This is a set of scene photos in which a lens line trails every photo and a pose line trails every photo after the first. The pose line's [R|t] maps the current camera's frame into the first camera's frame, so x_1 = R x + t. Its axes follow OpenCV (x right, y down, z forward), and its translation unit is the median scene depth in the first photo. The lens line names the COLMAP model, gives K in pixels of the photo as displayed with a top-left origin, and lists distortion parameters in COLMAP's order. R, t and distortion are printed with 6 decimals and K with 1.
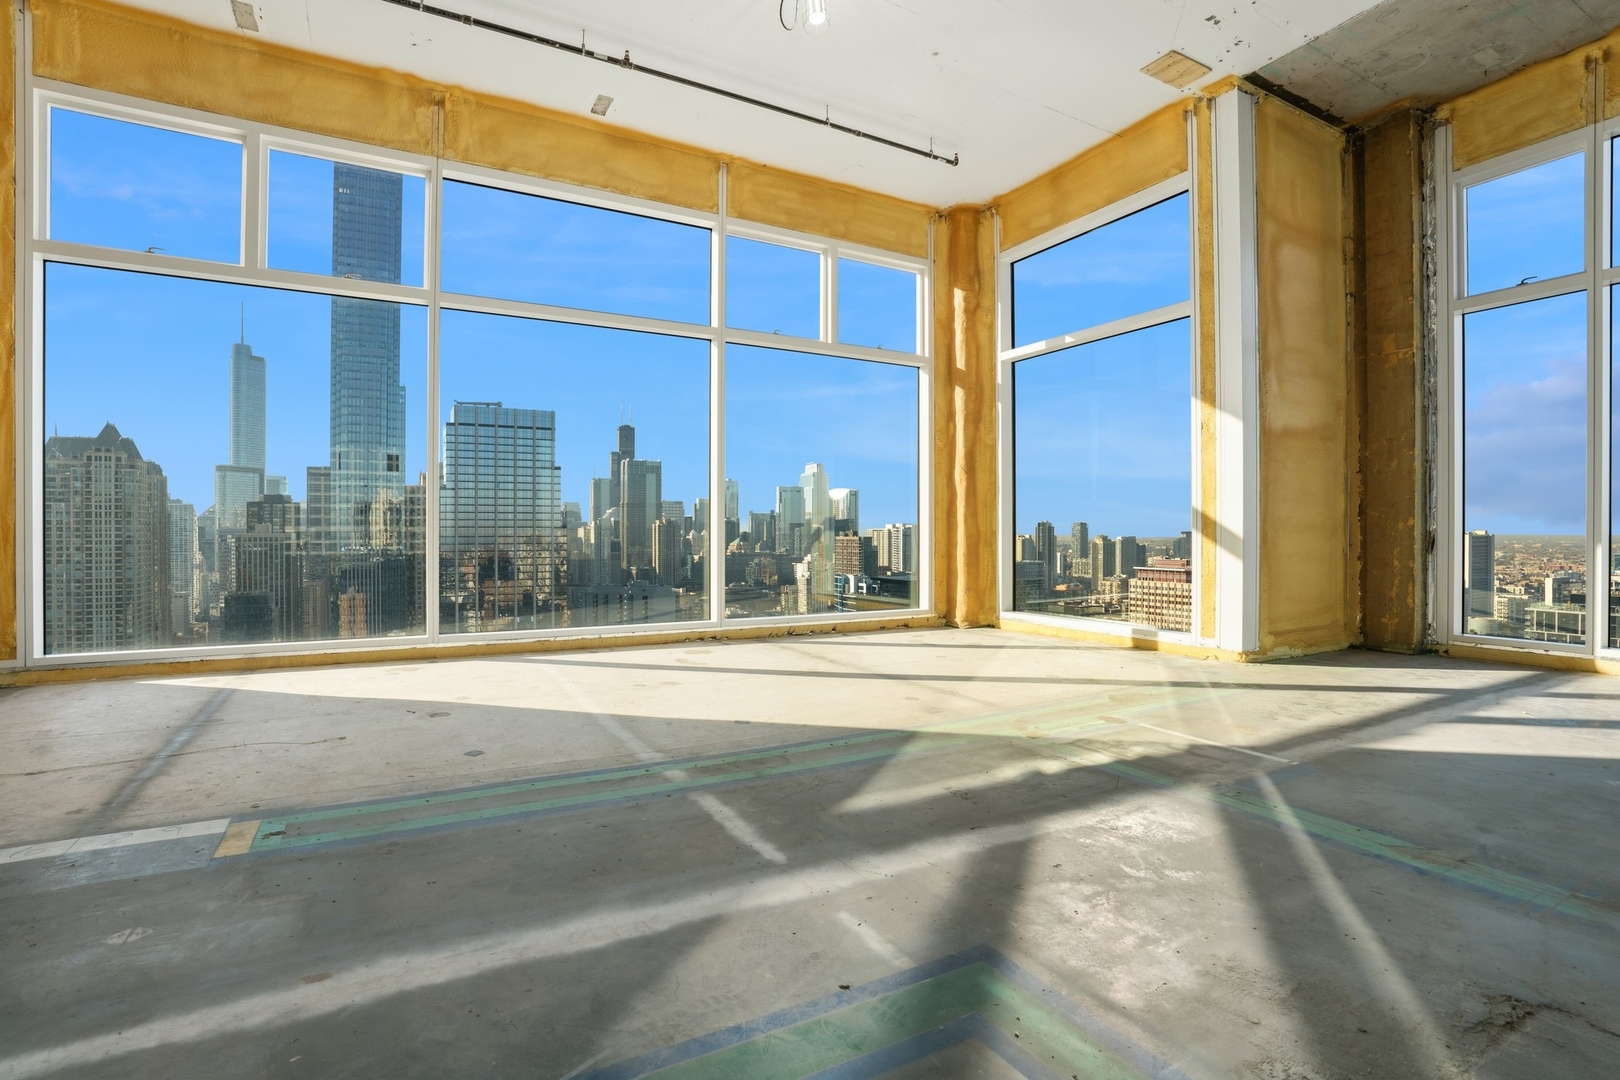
lens RADIAL K [[774.7, 0, 820.8], [0, 774.7, 543.8], [0, 0, 1]] dist [-0.059818, 0.018525]
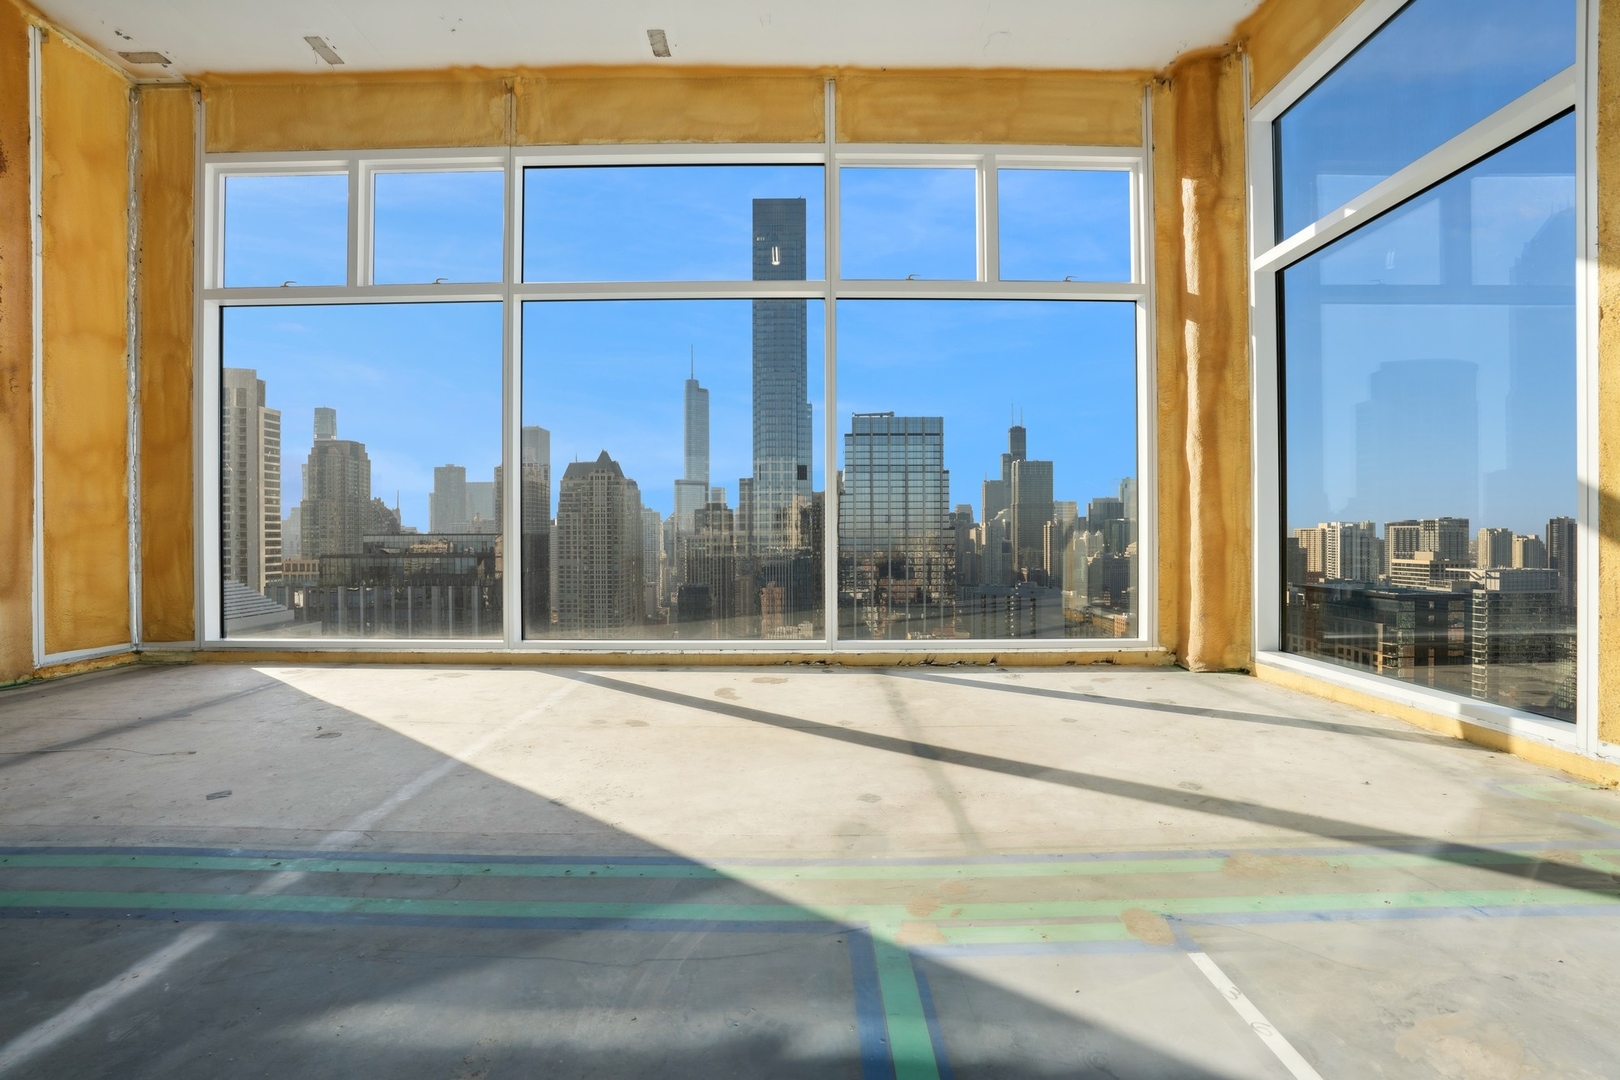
lens RADIAL K [[774.7, 0, 809.0], [0, 774.7, 540.8], [0, 0, 1]] dist [-0.059818, 0.018525]
pose [[0.872386, 0.000714, -0.488816, 0.216018], [-0.003357, 0.999984, -0.004531, -0.002240], [0.488805, 0.005594, 0.872375, 0.246998]]
